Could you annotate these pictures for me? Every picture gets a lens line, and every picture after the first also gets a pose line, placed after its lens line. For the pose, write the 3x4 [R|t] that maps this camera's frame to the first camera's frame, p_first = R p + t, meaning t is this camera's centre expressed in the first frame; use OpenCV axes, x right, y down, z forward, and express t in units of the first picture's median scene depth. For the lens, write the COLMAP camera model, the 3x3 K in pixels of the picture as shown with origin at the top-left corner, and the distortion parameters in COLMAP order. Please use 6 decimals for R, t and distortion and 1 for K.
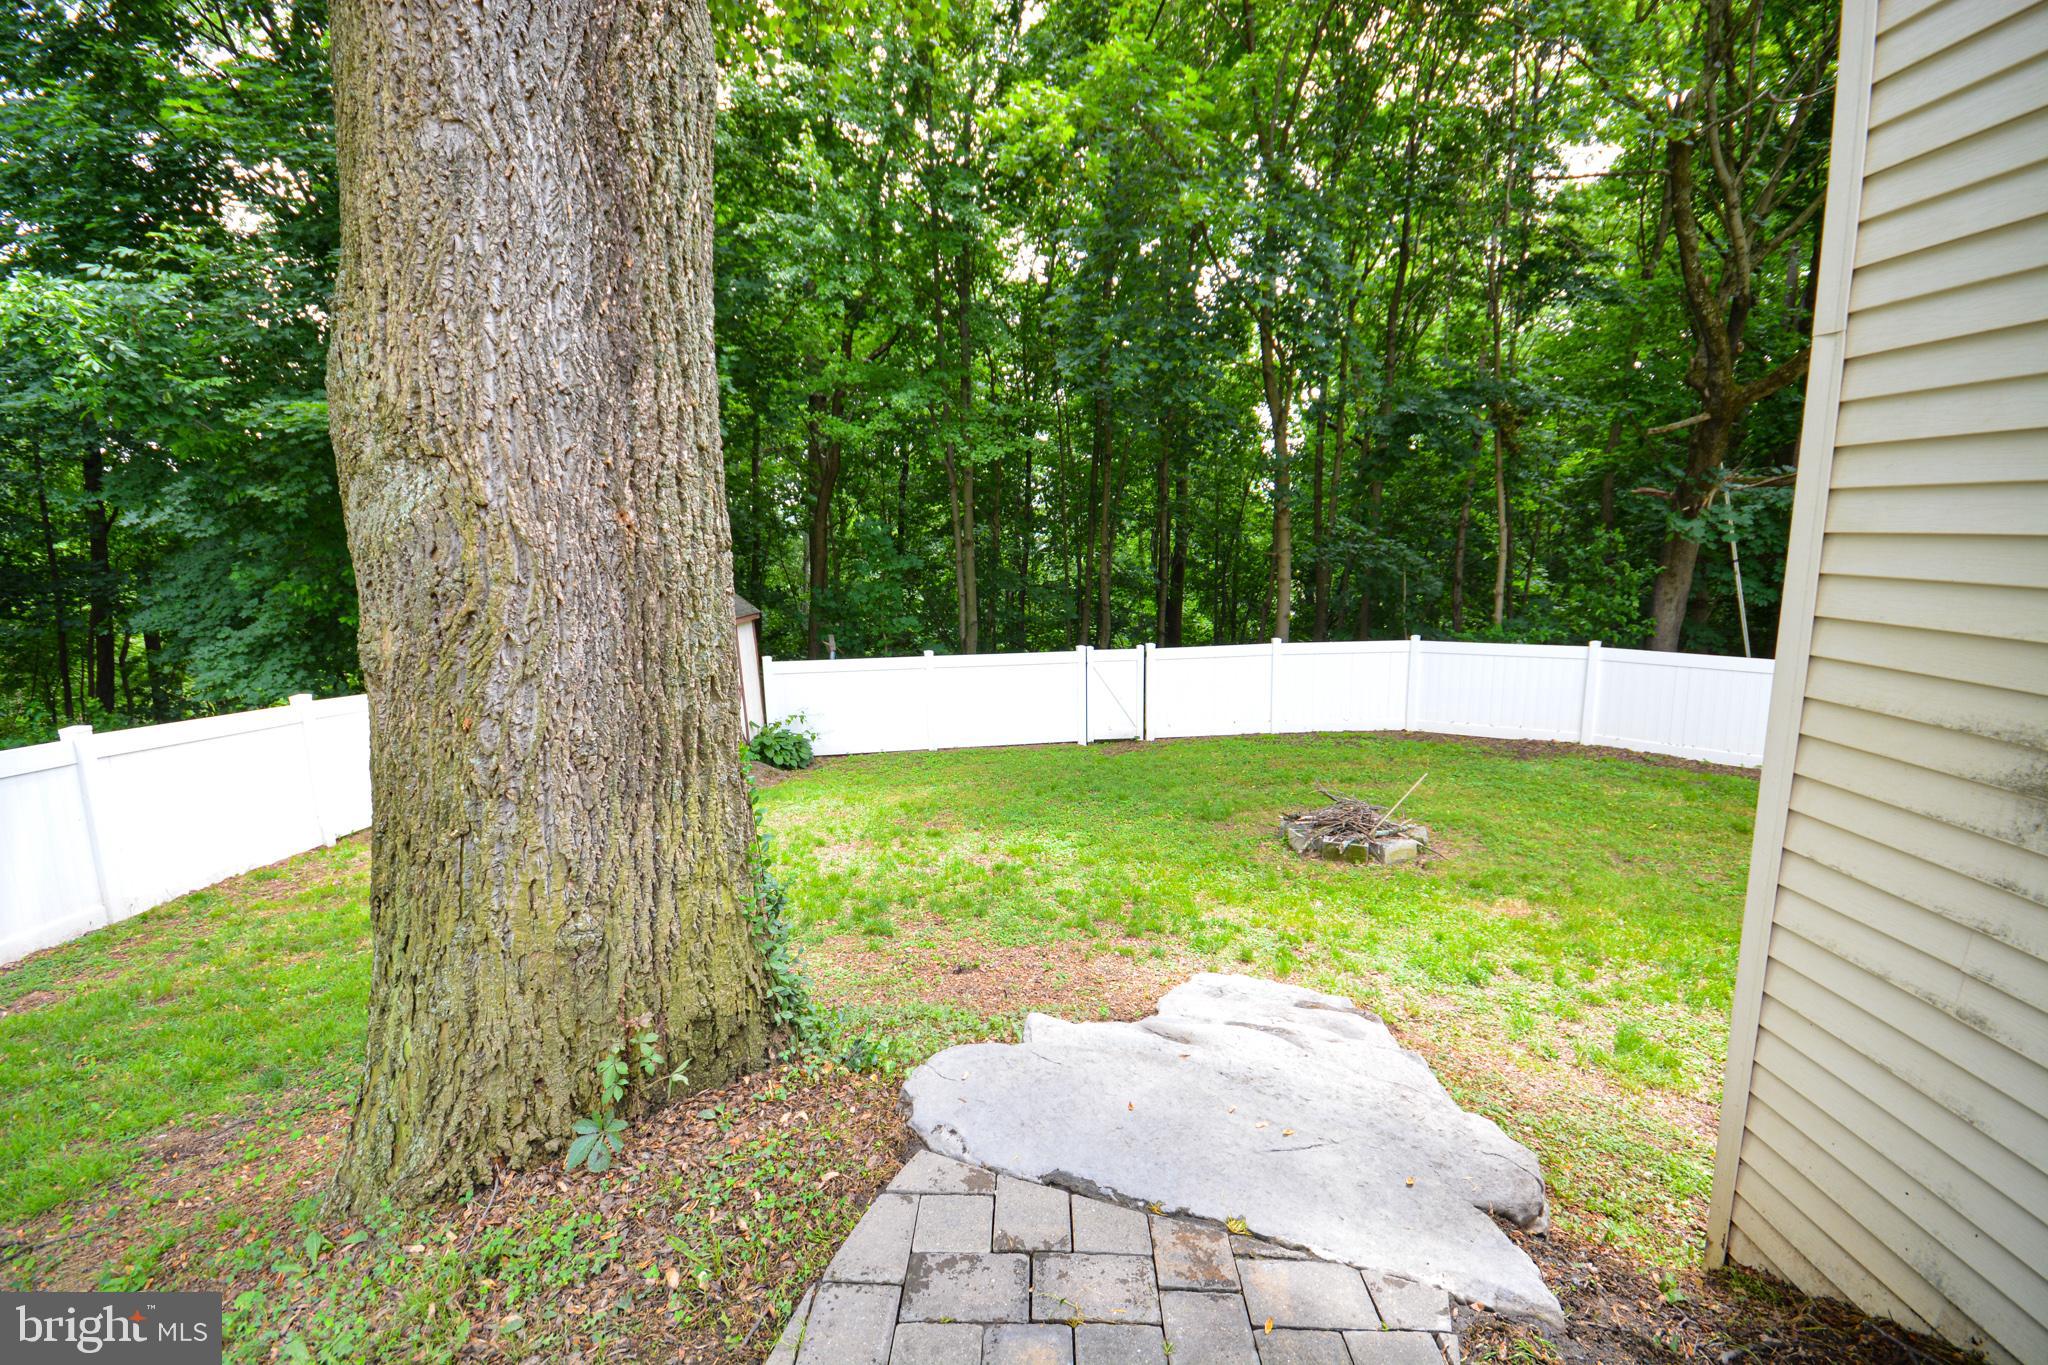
lens RADIAL K [[895.3, 0, 1023.8], [0, 895.3, 677.7], [0, 0, 1]] dist [-0.013604, -0.000016]
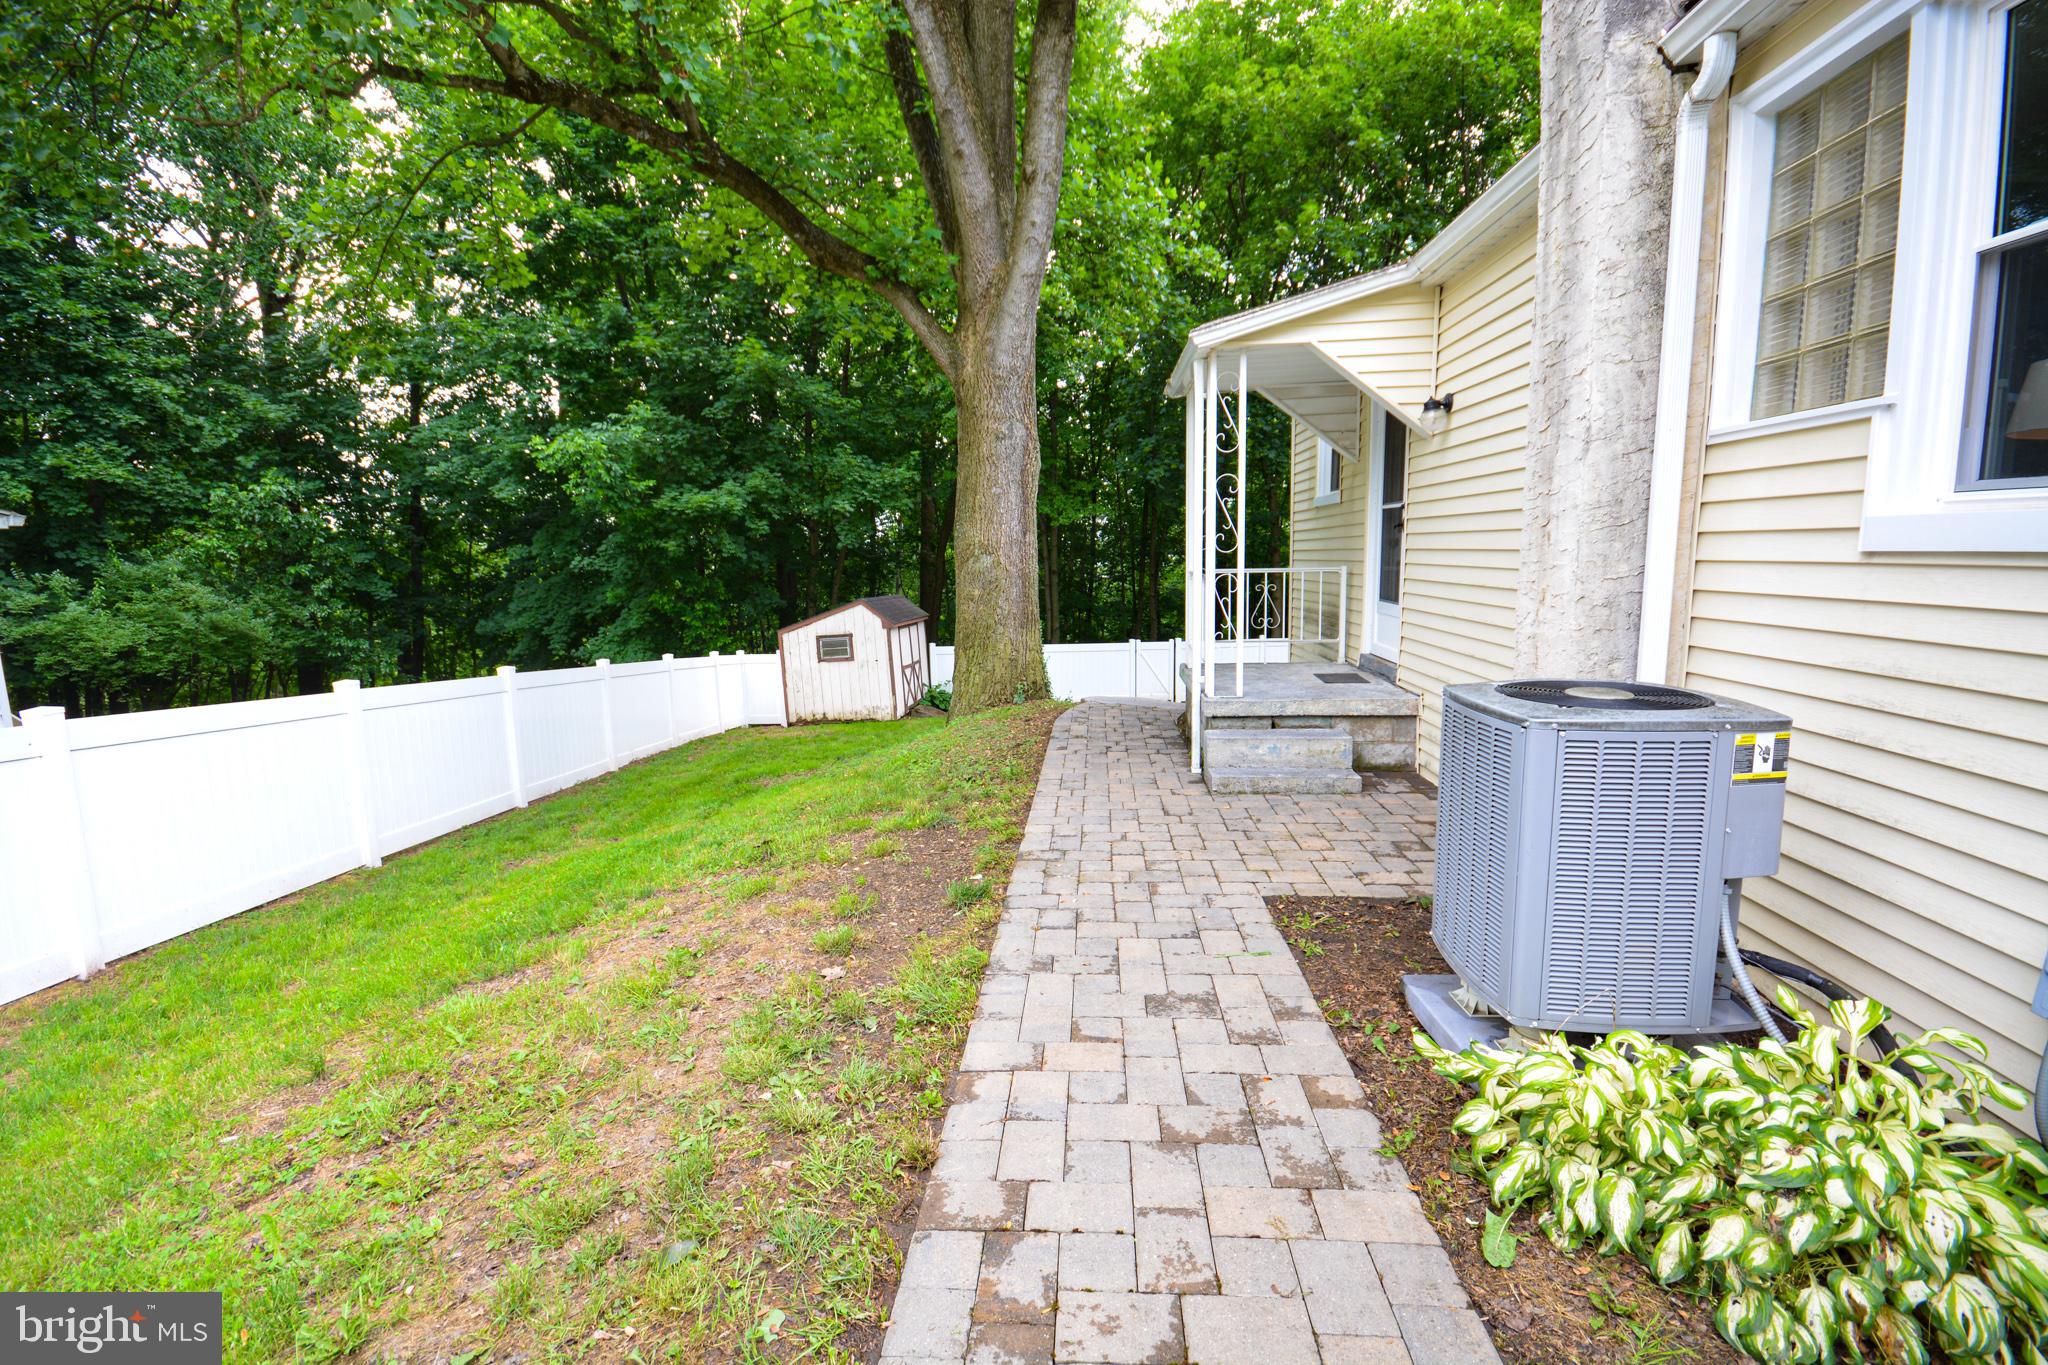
lens RADIAL K [[895.3, 0, 1022.1], [0, 895.3, 677.4], [0, 0, 1]] dist [-0.013604, -0.000016]
pose [[0.997879, 0.005252, -0.064877, -0.032785], [-0.007376, 0.999443, -0.032540, 0.114736], [0.064670, 0.032950, 0.997363, -0.748572]]
